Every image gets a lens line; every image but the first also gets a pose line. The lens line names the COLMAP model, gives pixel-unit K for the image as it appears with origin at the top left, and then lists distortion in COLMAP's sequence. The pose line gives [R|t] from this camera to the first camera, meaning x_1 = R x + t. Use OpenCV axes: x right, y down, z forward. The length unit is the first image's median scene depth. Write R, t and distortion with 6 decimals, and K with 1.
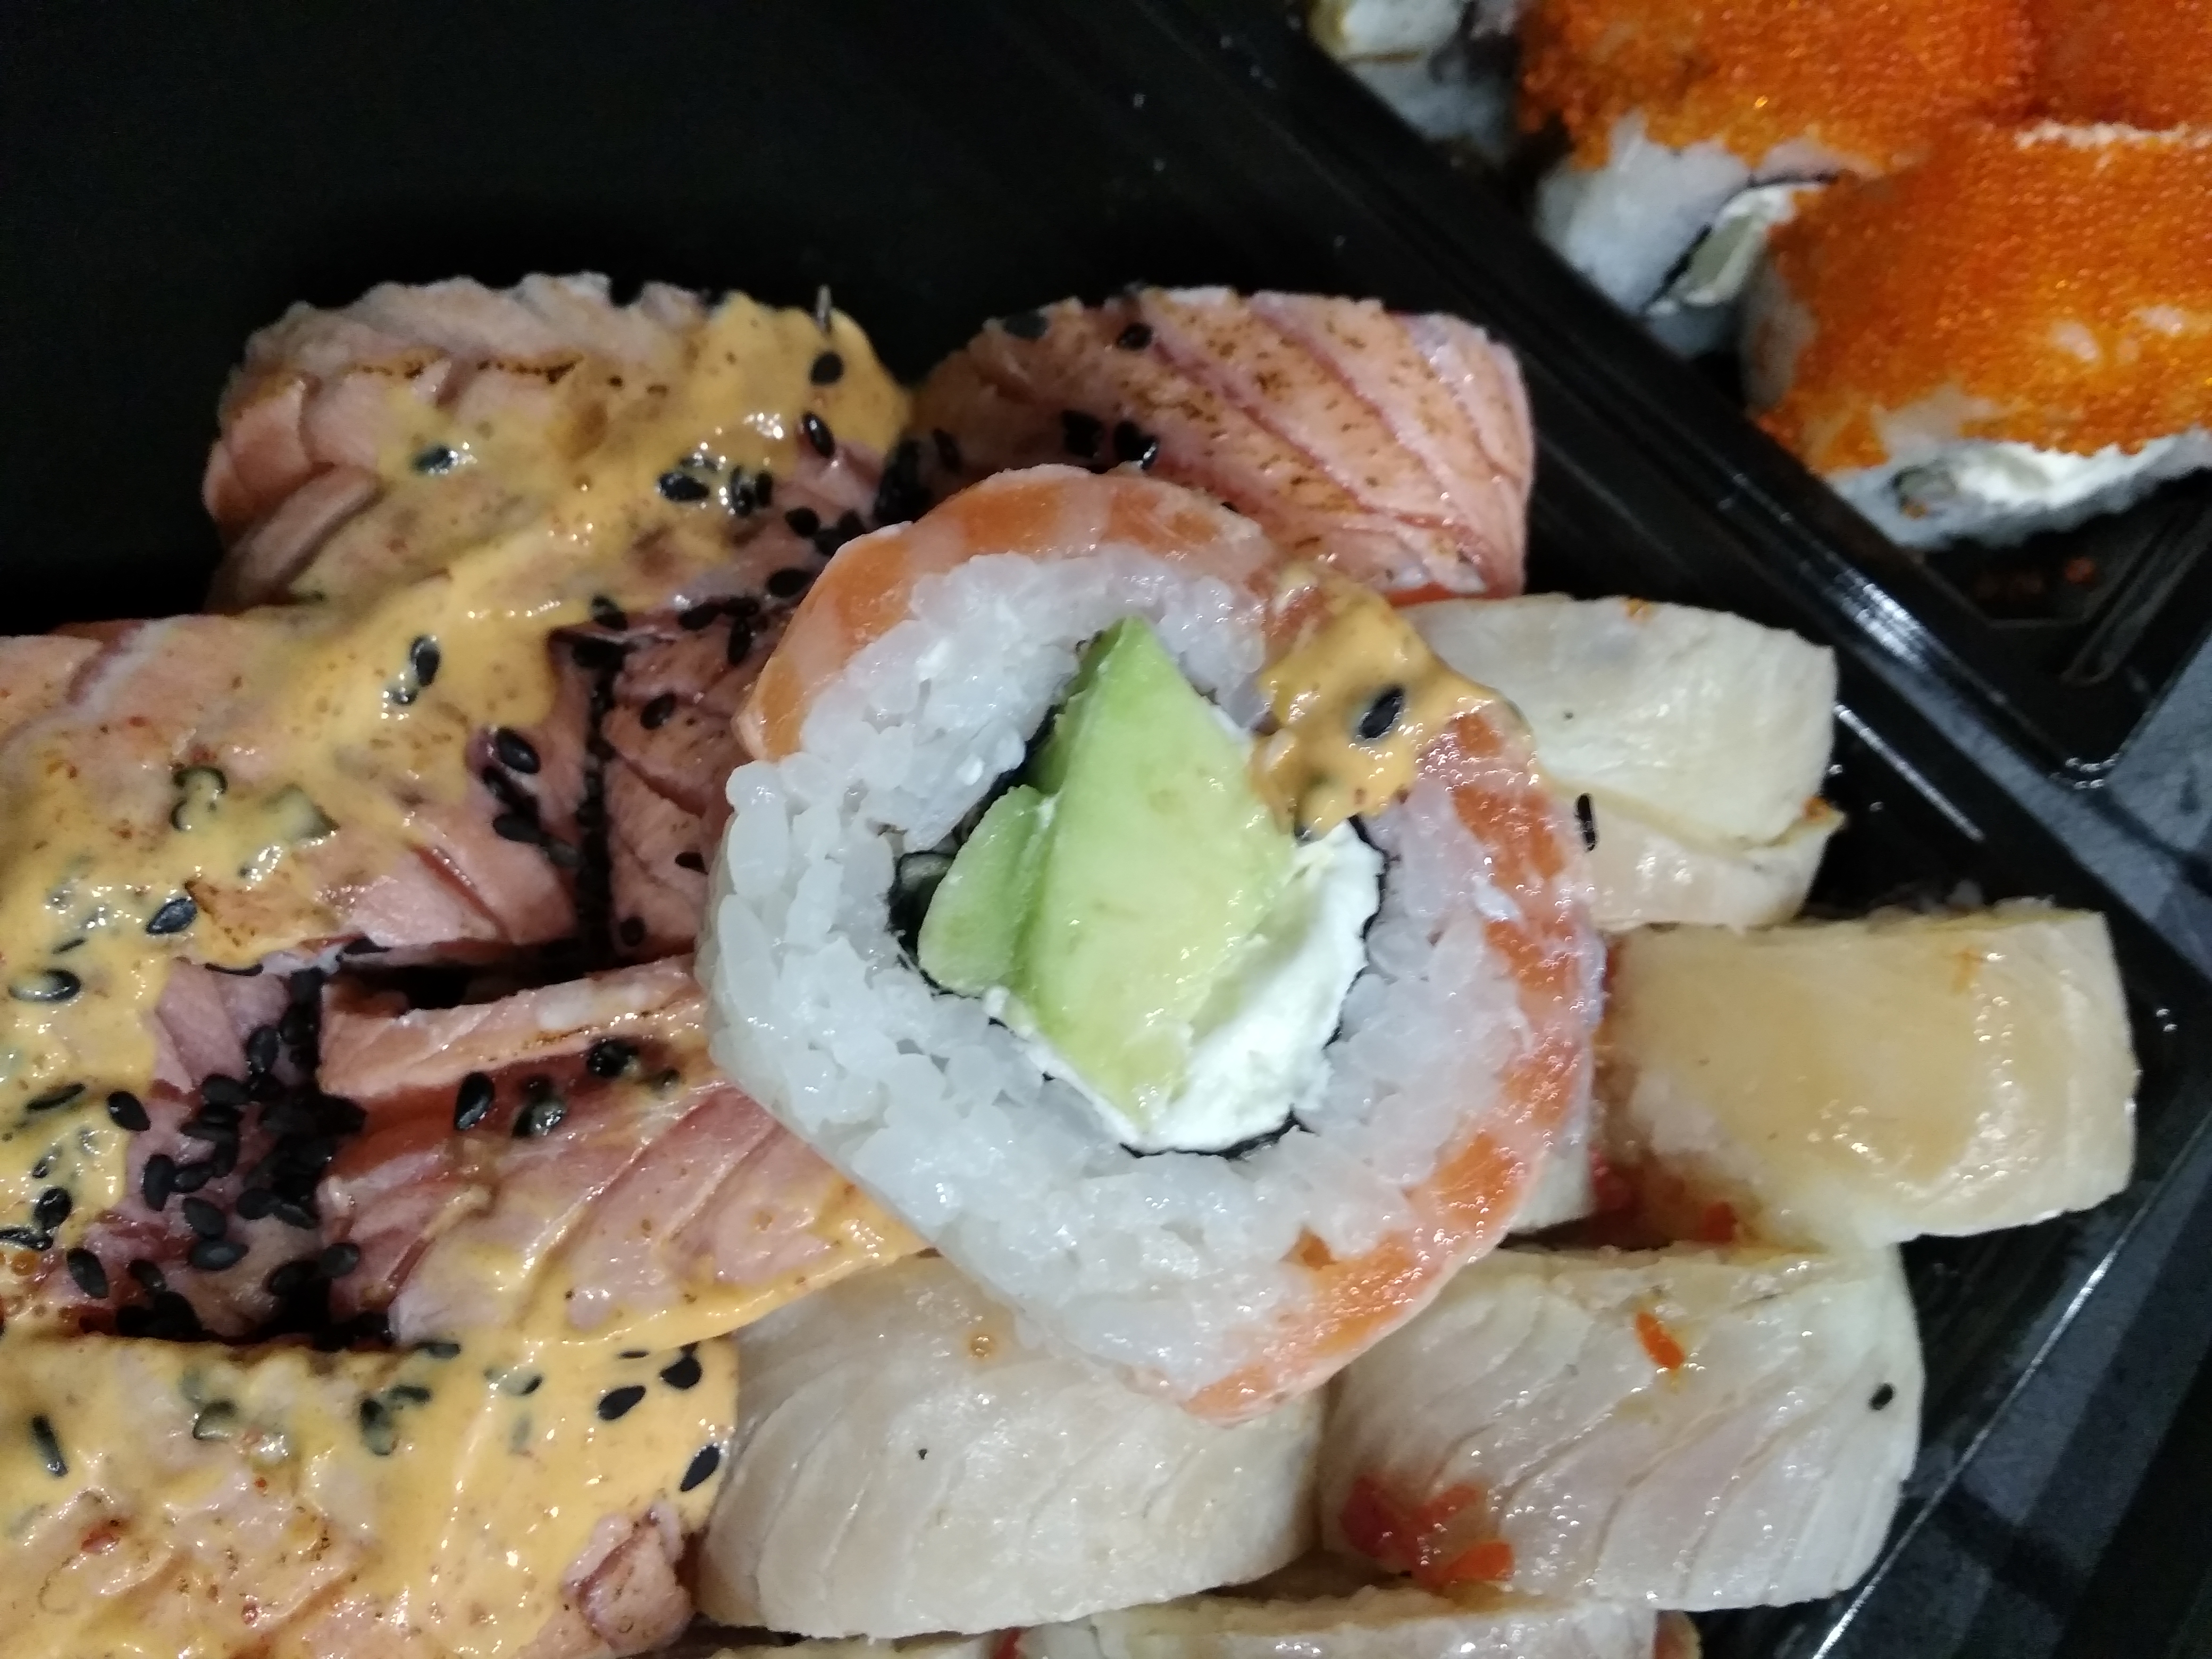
lens RADIAL K [[1863.4, 0, 1106.0], [0, 1863.4, 829.5], [0, 0, 1]] dist [0.092715, -0.195585]
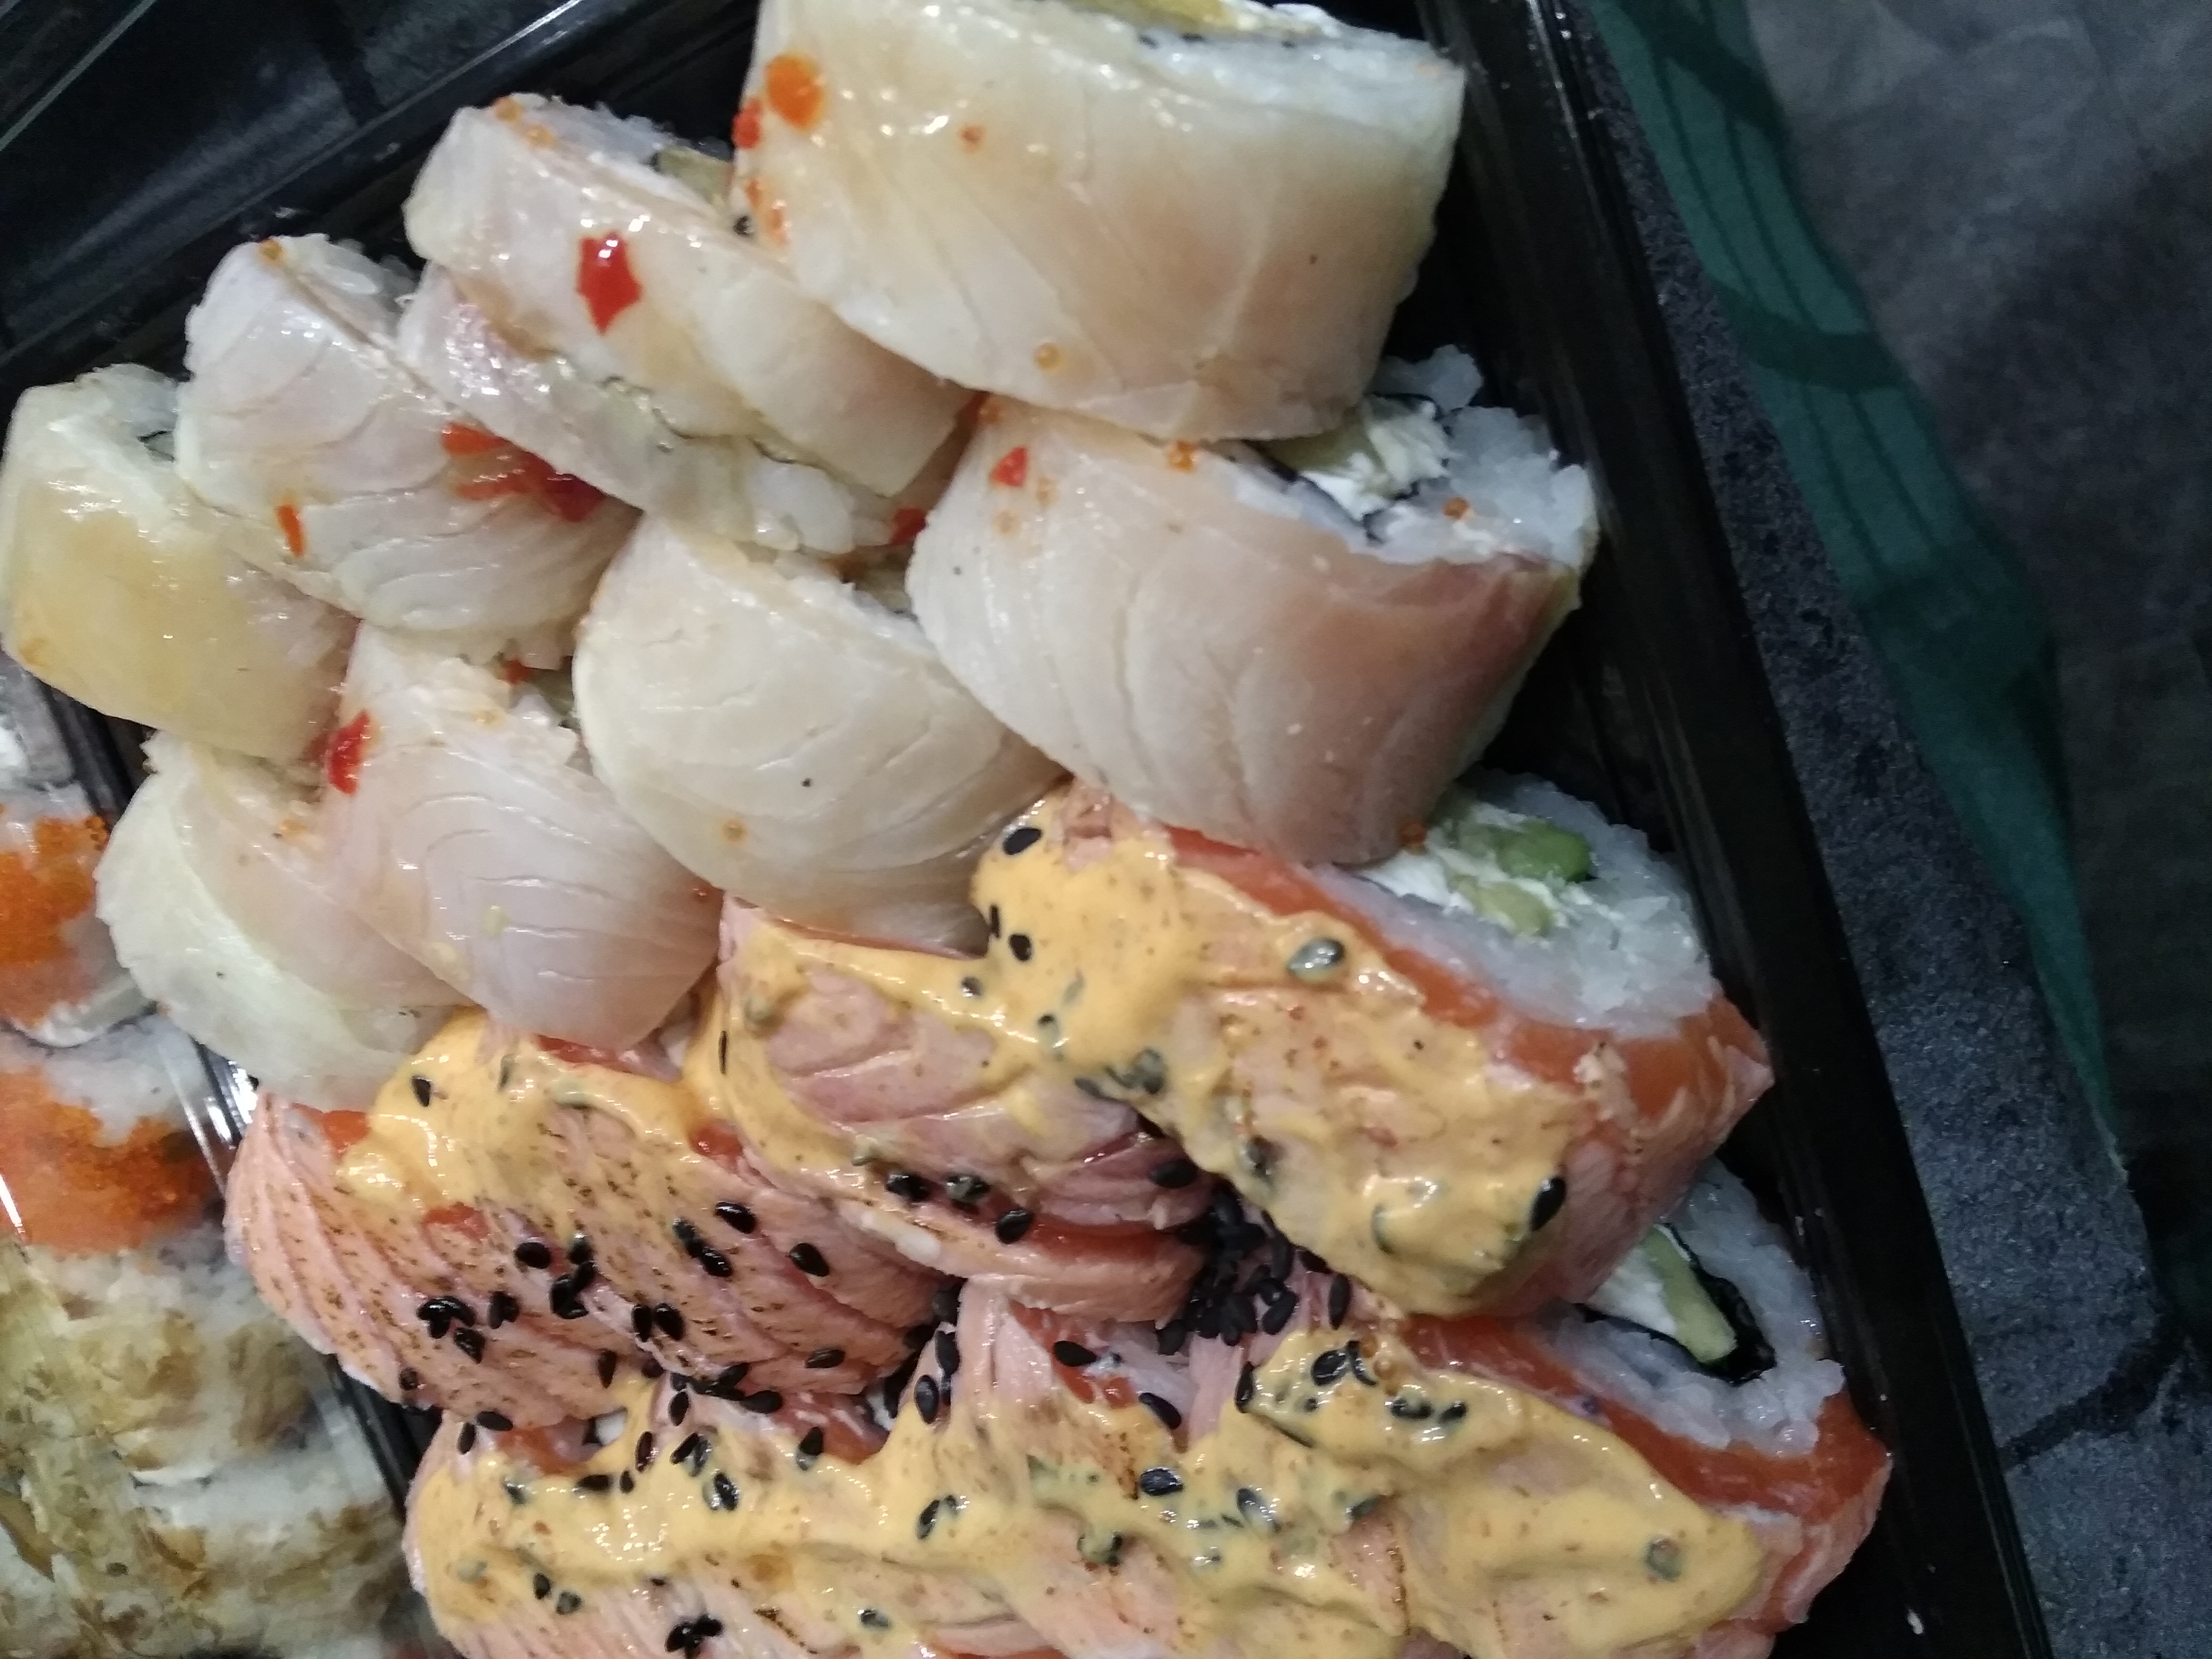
lens RADIAL K [[1863.4, 0, 1106.0], [0, 1863.4, 829.5], [0, 0, 1]] dist [0.092715, -0.195585]
pose [[-0.860013, -0.495993, 0.119866, -0.352628], [0.450156, -0.848081, -0.279497, 0.616332], [0.240285, -0.186413, 0.952635, -0.045176]]
